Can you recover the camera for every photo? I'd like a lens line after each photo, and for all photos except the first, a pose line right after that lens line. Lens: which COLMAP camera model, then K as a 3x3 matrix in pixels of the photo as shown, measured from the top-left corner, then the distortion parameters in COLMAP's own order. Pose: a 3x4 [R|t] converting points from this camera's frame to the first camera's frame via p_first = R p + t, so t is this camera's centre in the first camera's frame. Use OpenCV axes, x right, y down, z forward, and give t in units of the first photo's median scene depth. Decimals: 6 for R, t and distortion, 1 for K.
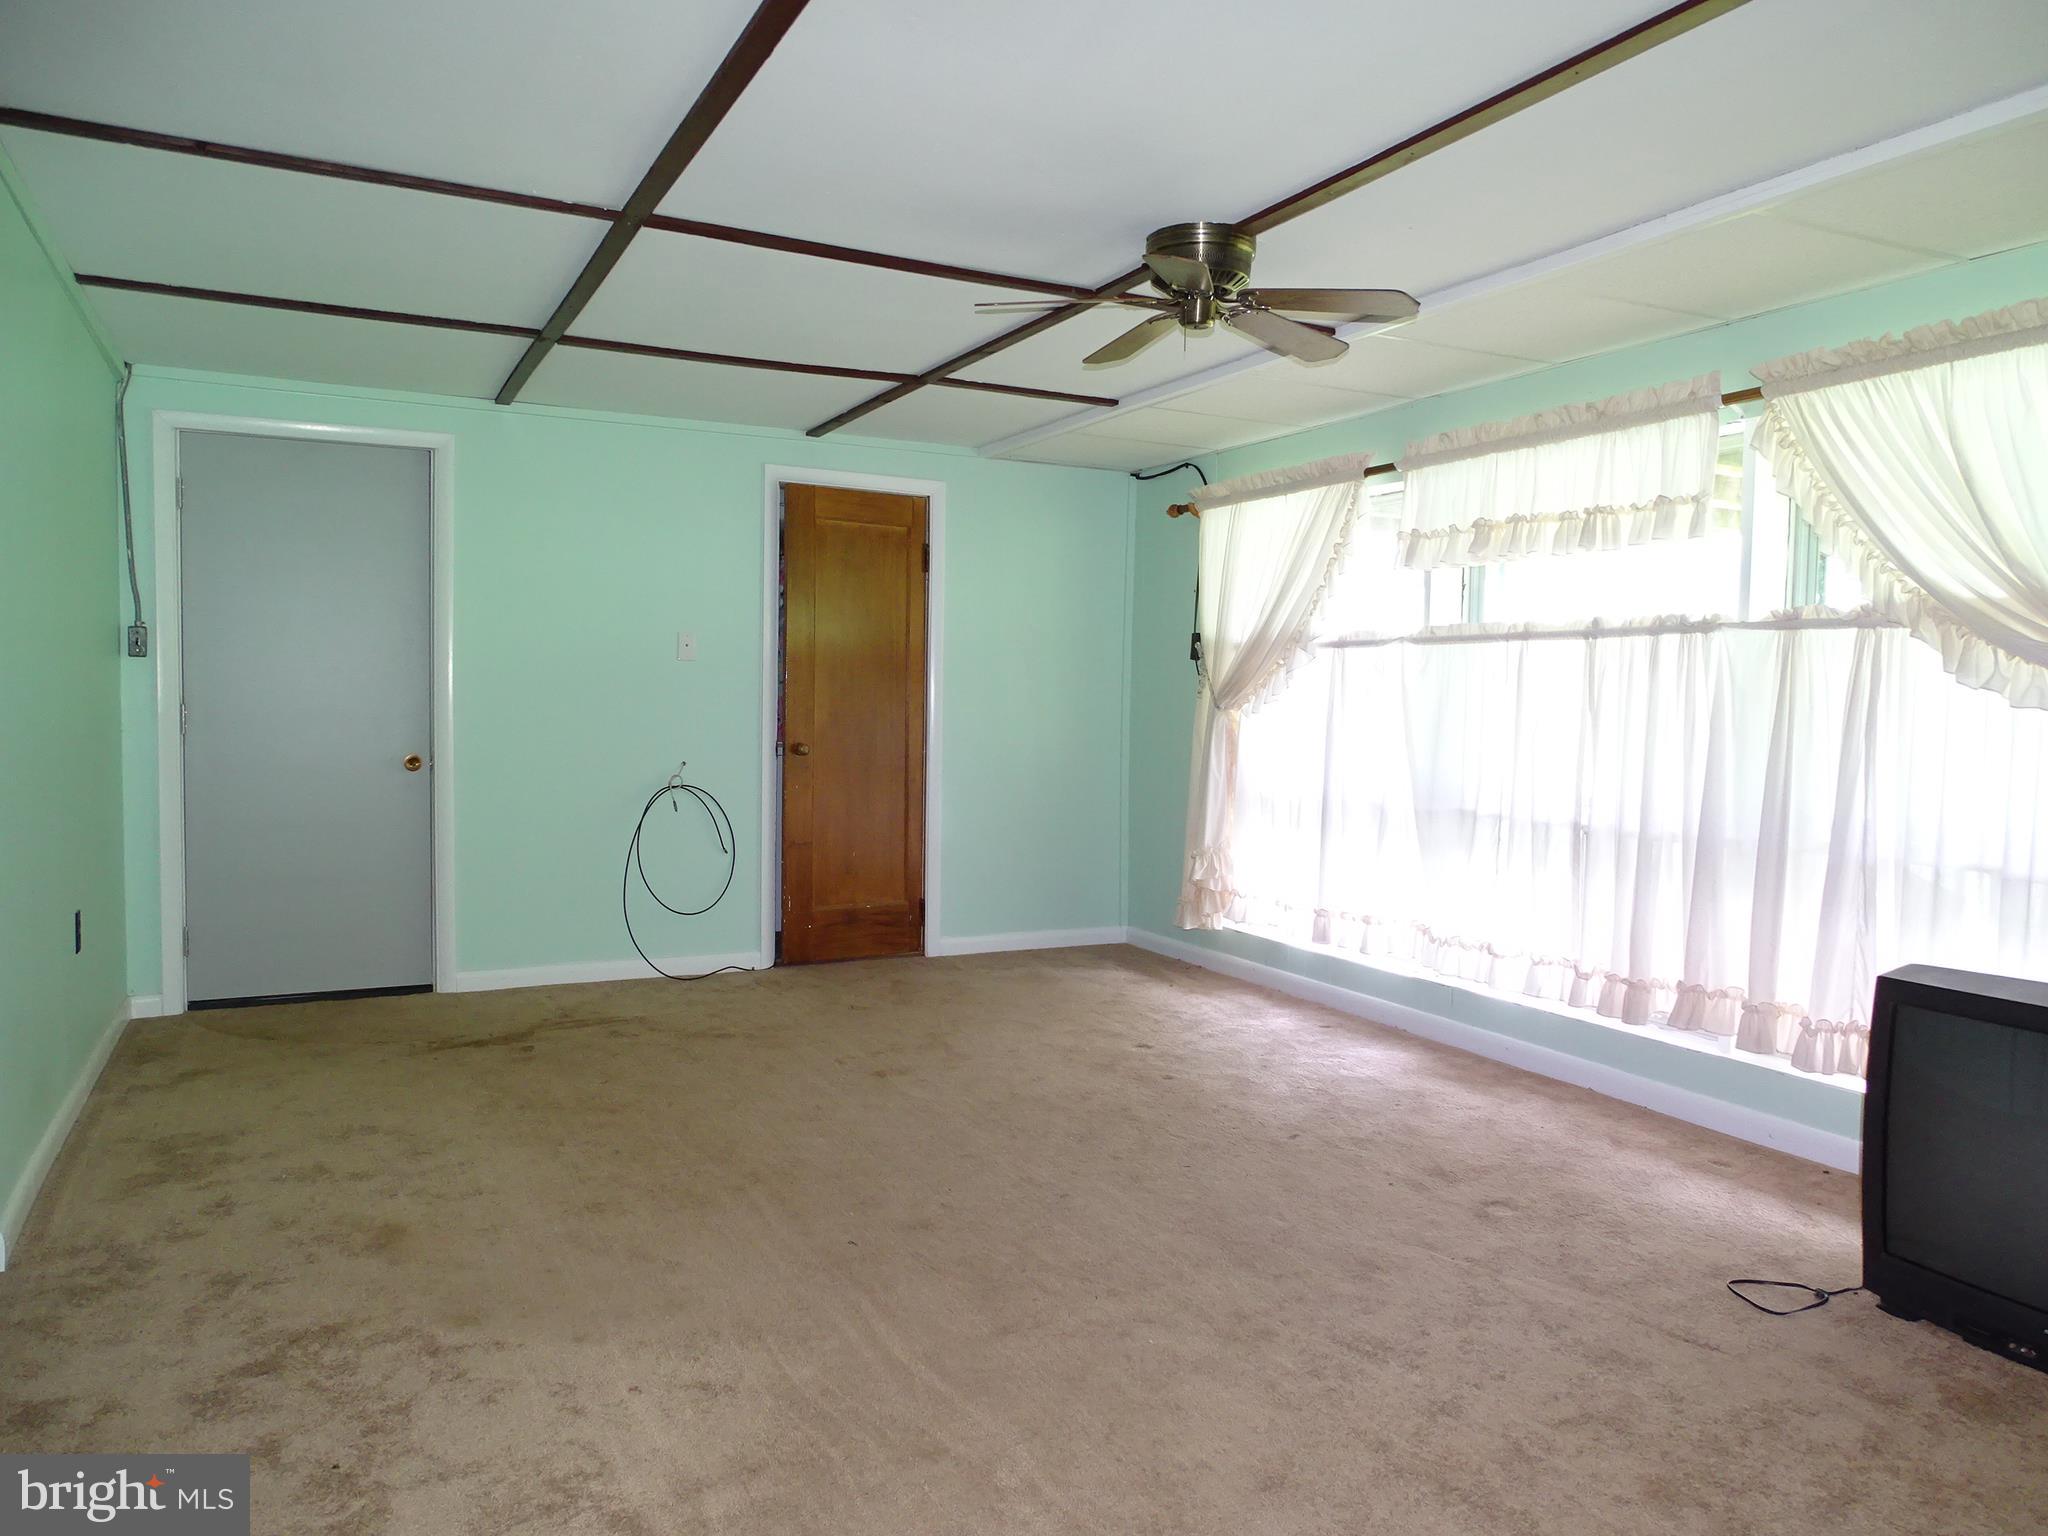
lens RADIAL K [[1451.5, 0, 1025.7], [0, 1451.5, 766.4], [0, 0, 1]] dist [-0.006940, 0.004544]
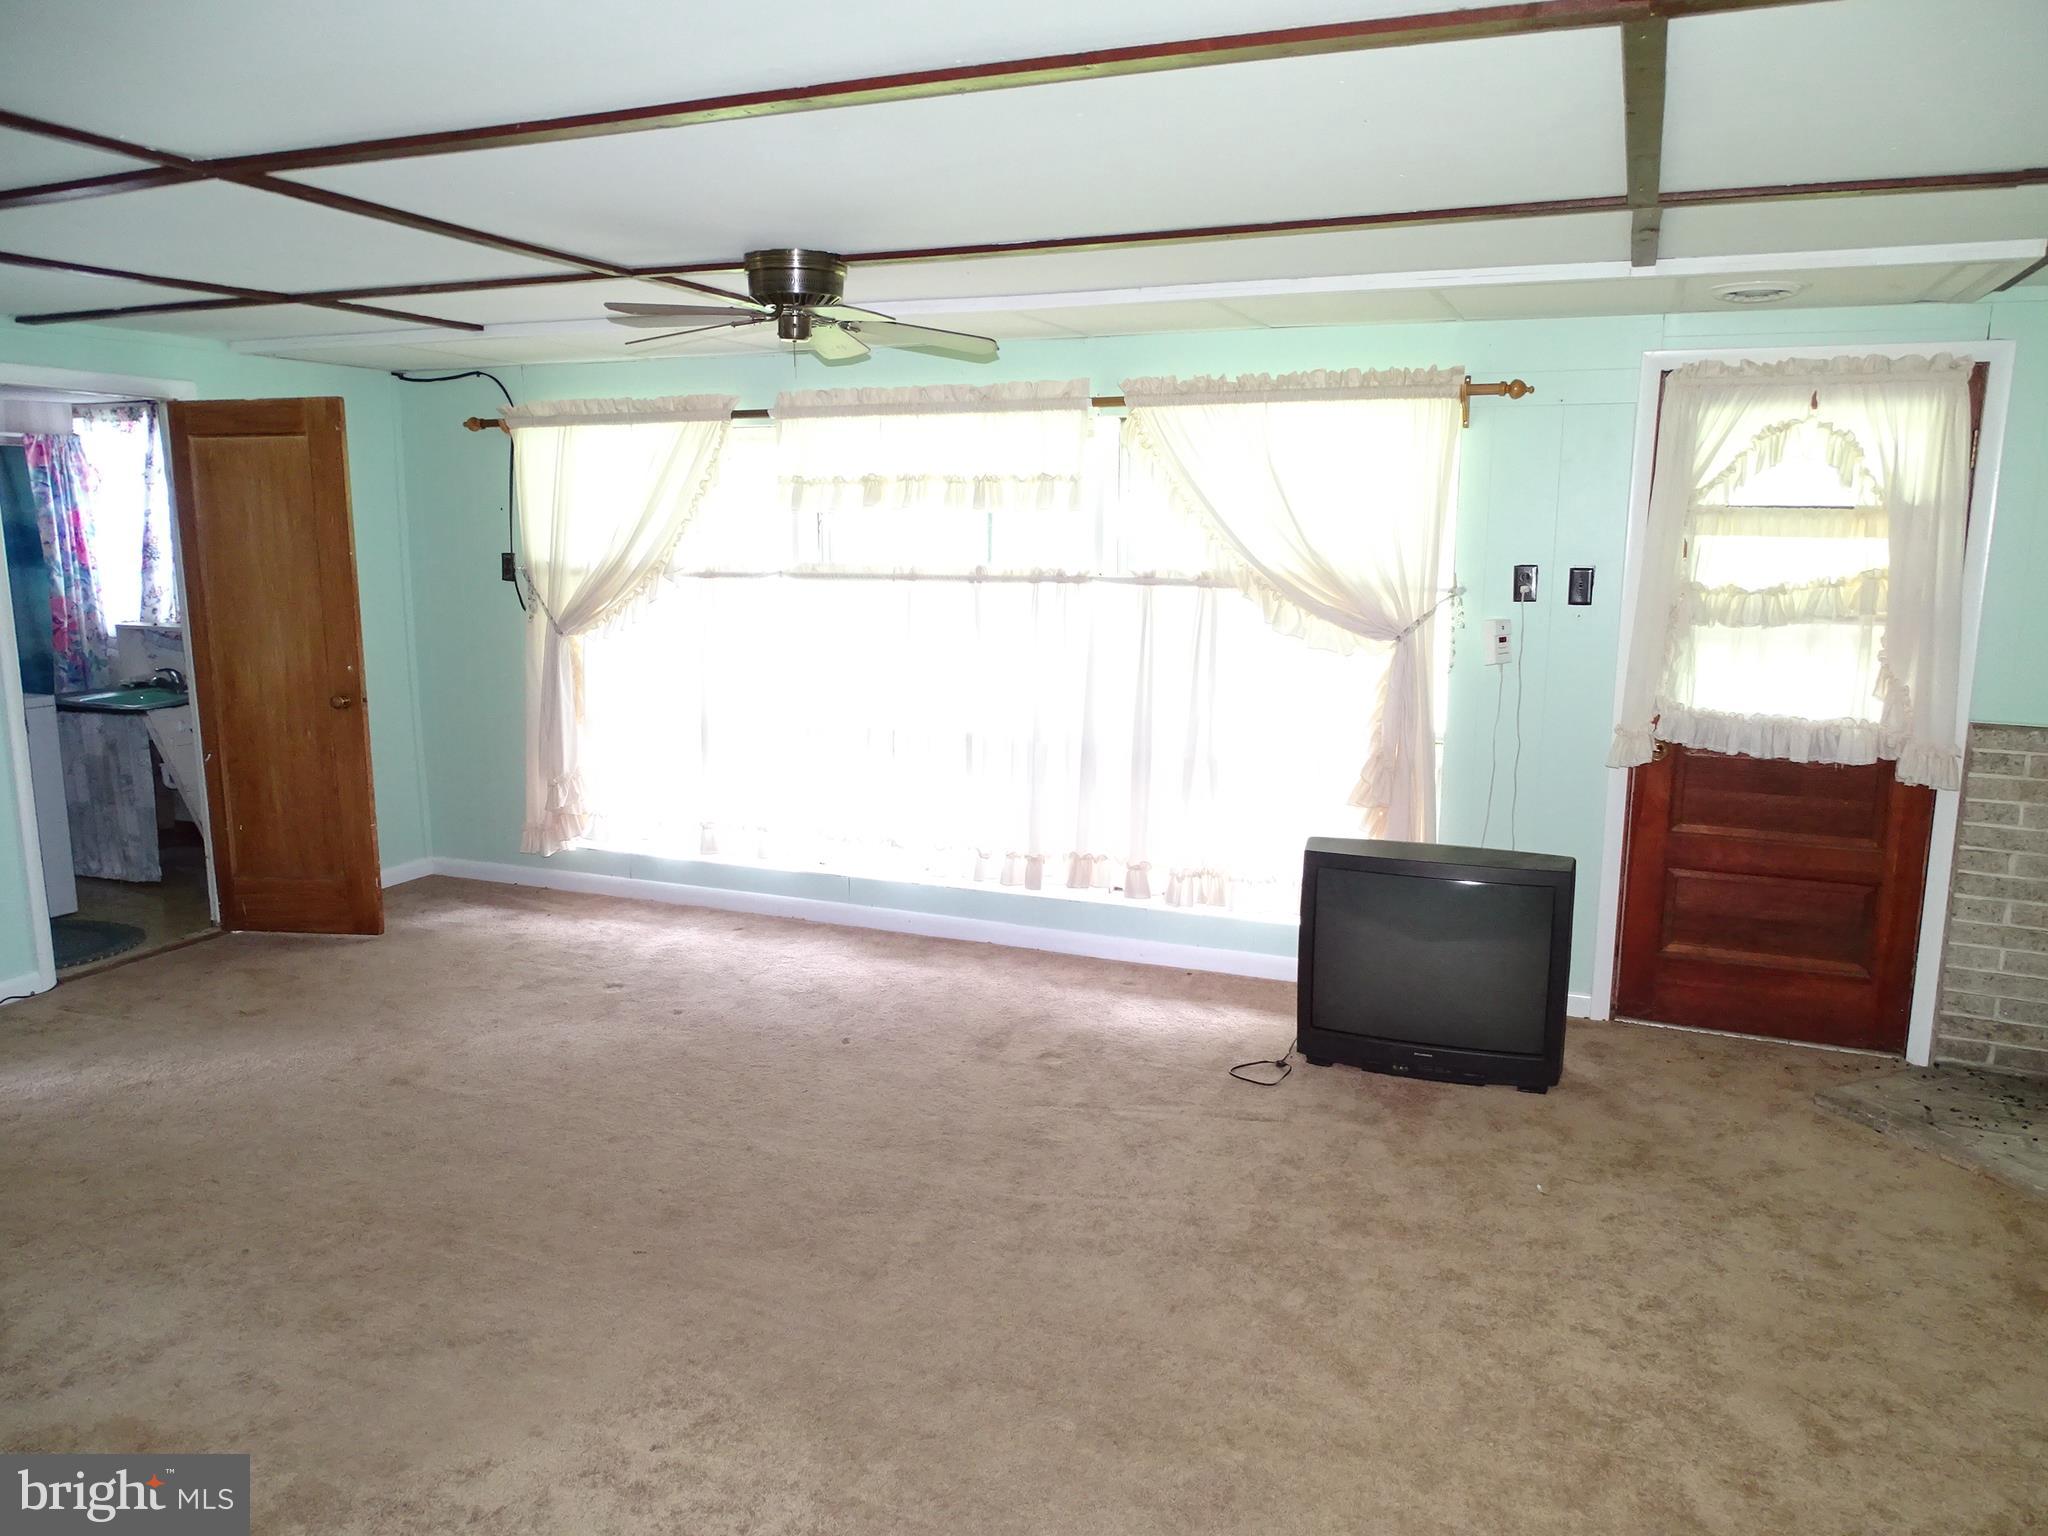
lens RADIAL K [[1451.5, 0, 1025.7], [0, 1451.5, 766.4], [0, 0, 1]] dist [-0.006940, 0.004544]
pose [[0.755462, -0.126830, 0.642799, -0.392496], [0.042446, 0.988498, 0.145155, -0.114656], [-0.653816, -0.082375, 0.752157, 0.047610]]
